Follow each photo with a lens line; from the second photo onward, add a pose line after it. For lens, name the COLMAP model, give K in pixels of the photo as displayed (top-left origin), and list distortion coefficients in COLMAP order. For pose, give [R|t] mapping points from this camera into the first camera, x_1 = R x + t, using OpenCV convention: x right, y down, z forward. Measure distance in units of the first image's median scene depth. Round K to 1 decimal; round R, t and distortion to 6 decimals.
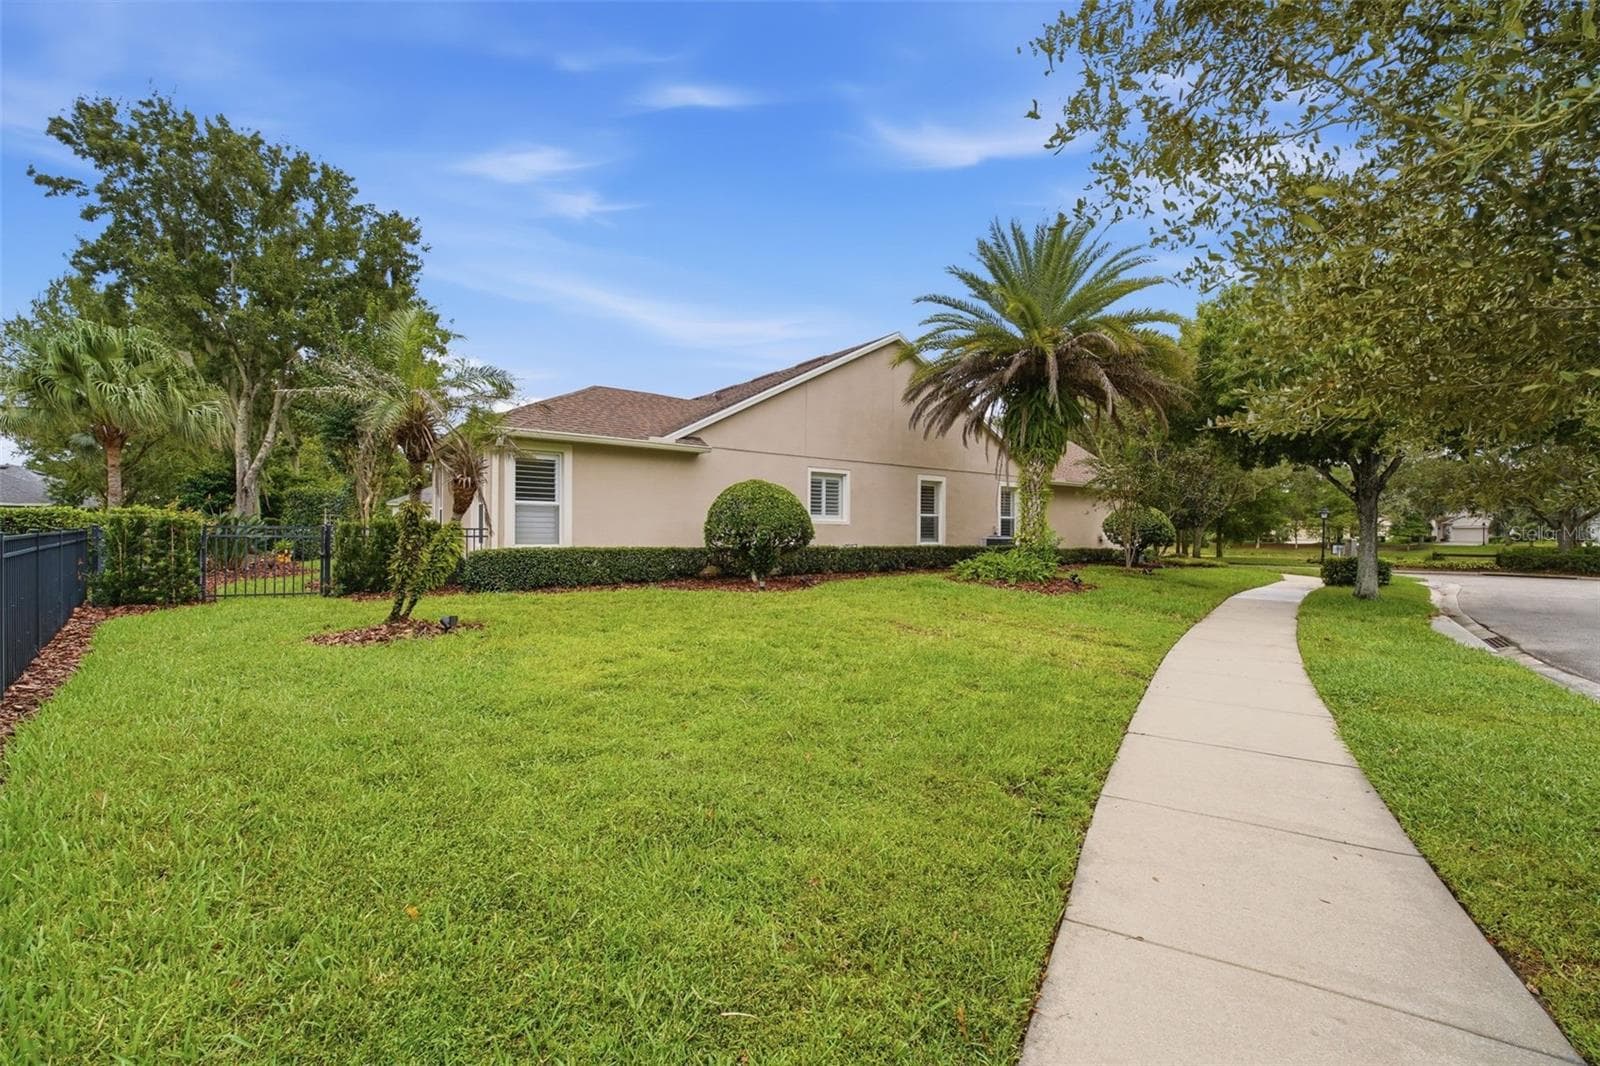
lens RADIAL K [[719.5, 0, 803.9], [0, 719.5, 533.4], [0, 0, 1]] dist [-0.000350, 0.000557]
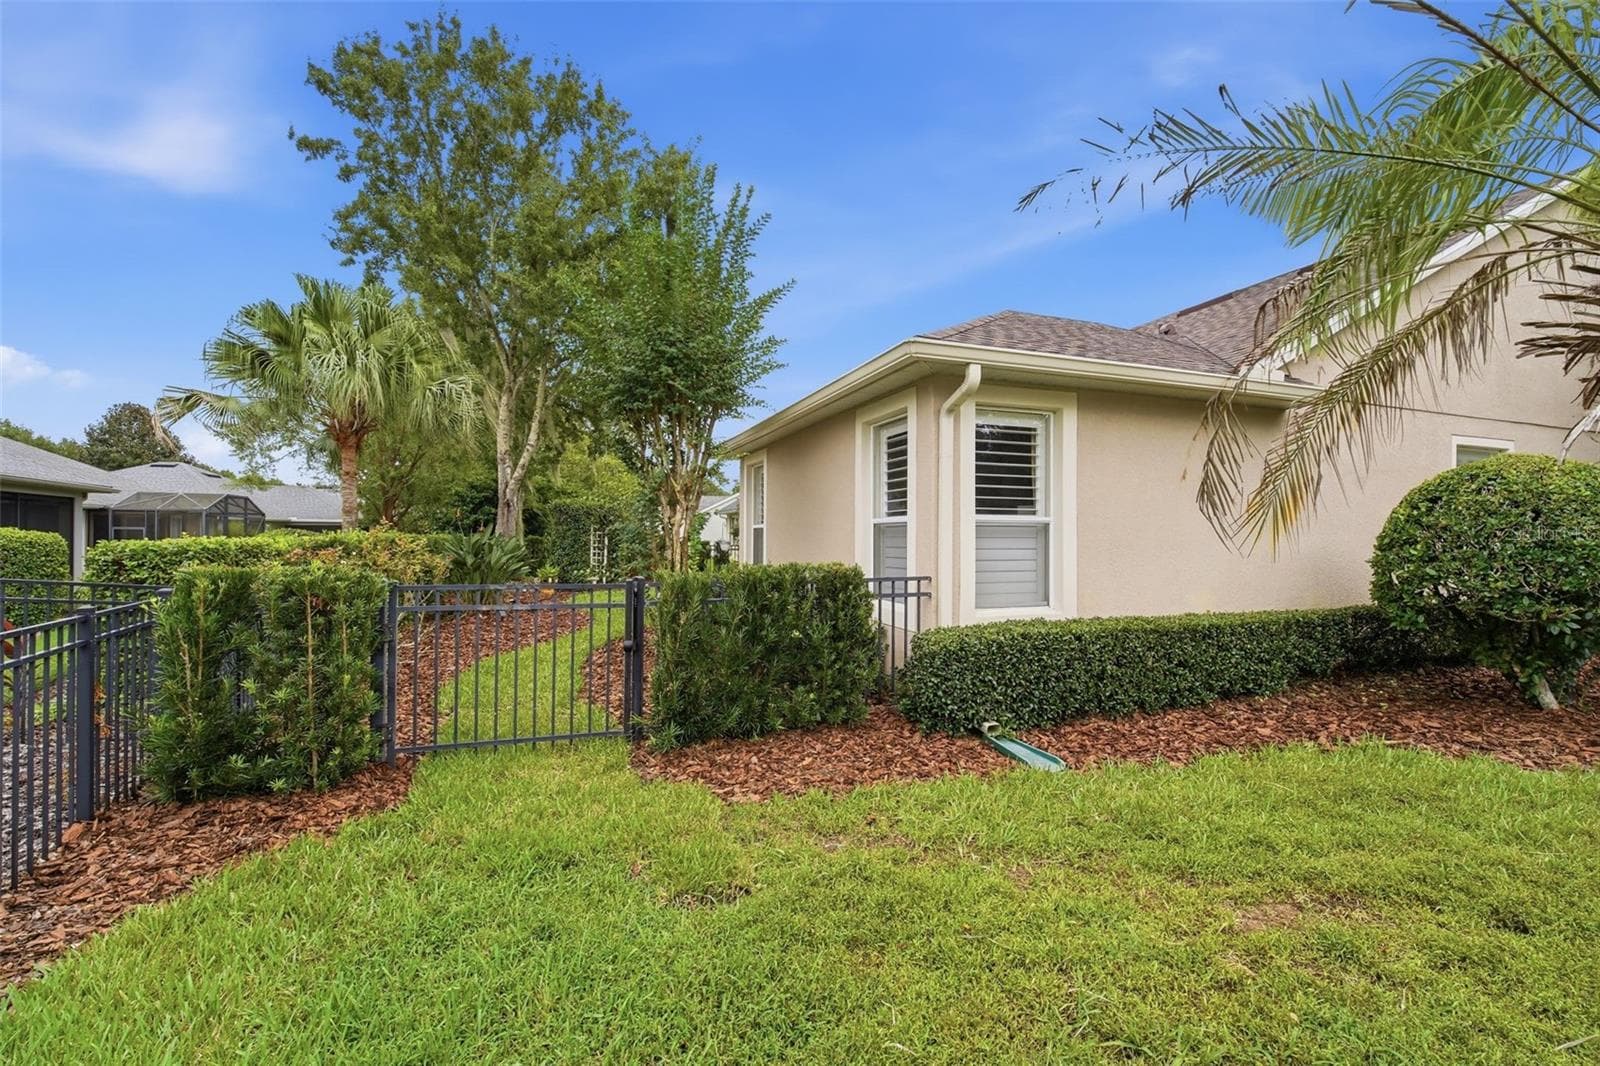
lens RADIAL K [[719.5, 0, 799.7], [0, 719.5, 534.6], [0, 0, 1]] dist [-0.000350, 0.000557]
pose [[0.958887, -0.007438, -0.283692, -0.256728], [0.005801, 0.999961, -0.006608, -0.020112], [0.283730, 0.004691, 0.958893, 0.352879]]
